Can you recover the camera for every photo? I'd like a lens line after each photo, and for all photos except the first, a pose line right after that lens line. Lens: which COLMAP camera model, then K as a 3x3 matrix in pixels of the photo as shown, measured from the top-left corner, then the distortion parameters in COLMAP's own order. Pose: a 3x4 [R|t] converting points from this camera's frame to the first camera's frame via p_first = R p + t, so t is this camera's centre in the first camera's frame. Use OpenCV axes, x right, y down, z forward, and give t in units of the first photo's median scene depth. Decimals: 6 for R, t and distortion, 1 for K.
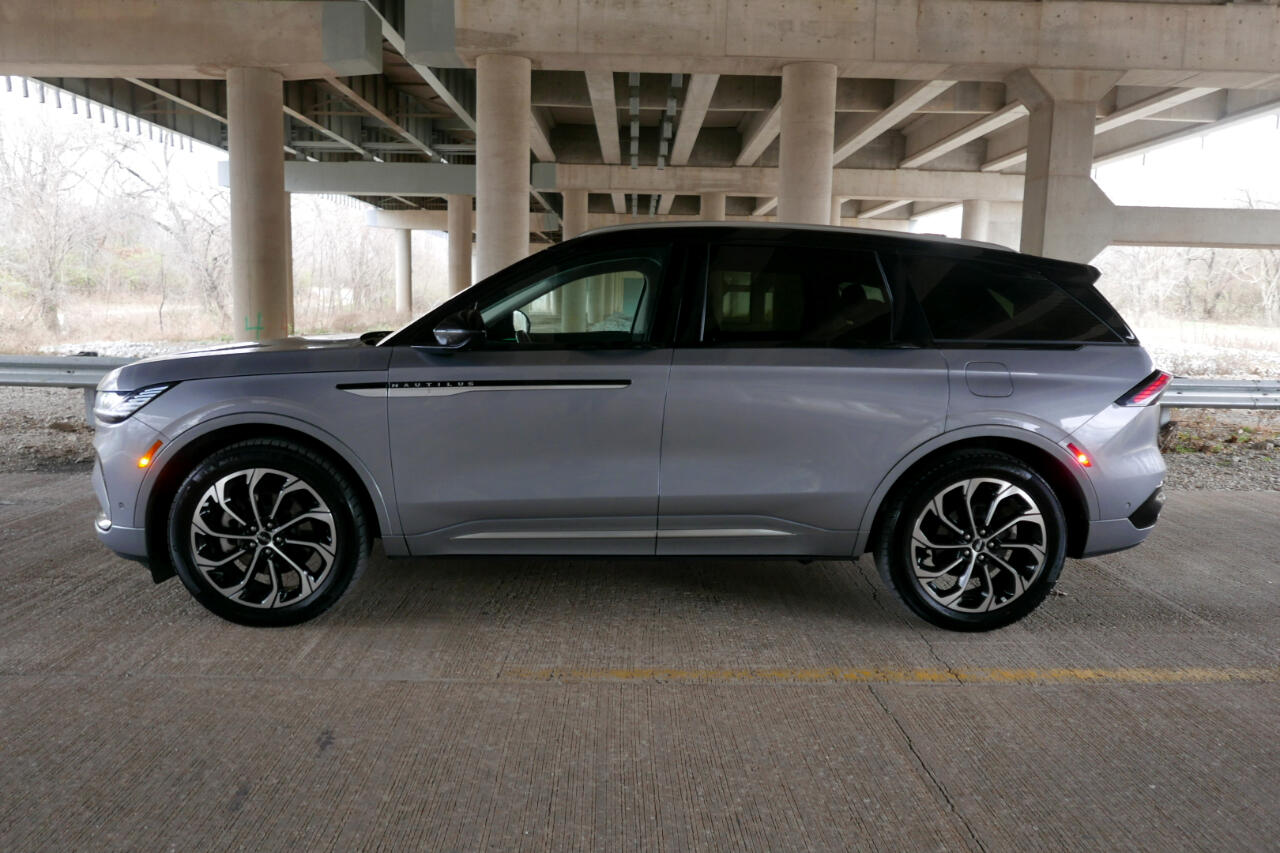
lens RADIAL K [[873.9, 0, 640.0], [0, 873.9, 426.5], [0, 0, 1]] dist [-0.032744, 0.003456]
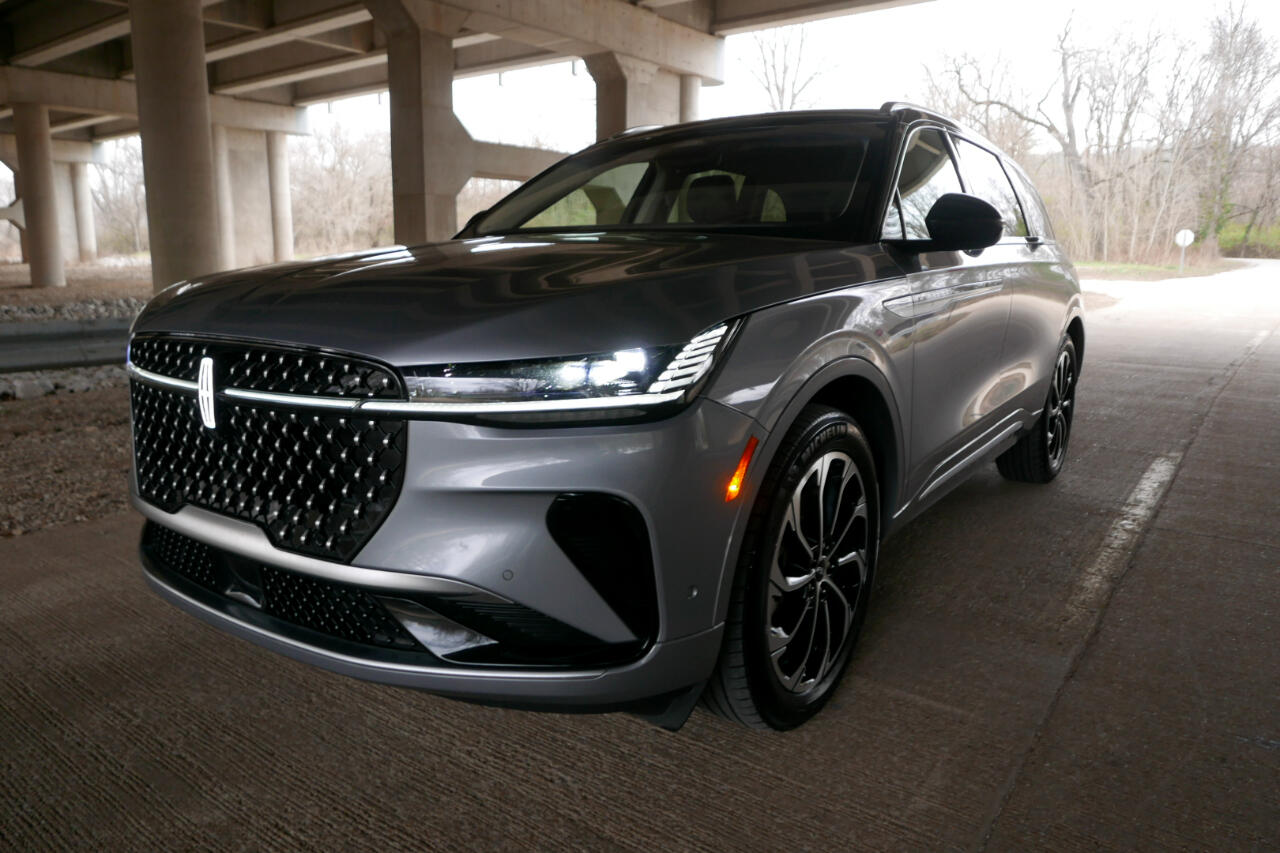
lens RADIAL K [[873.9, 0, 640.0], [0, 873.9, 426.5], [0, 0, 1]] dist [-0.032744, 0.003456]
pose [[0.633773, -0.161354, 0.756503, -0.201099], [0.107111, 0.986886, 0.120759, -0.011840], [-0.766067, 0.004496, 0.642745, 0.148738]]
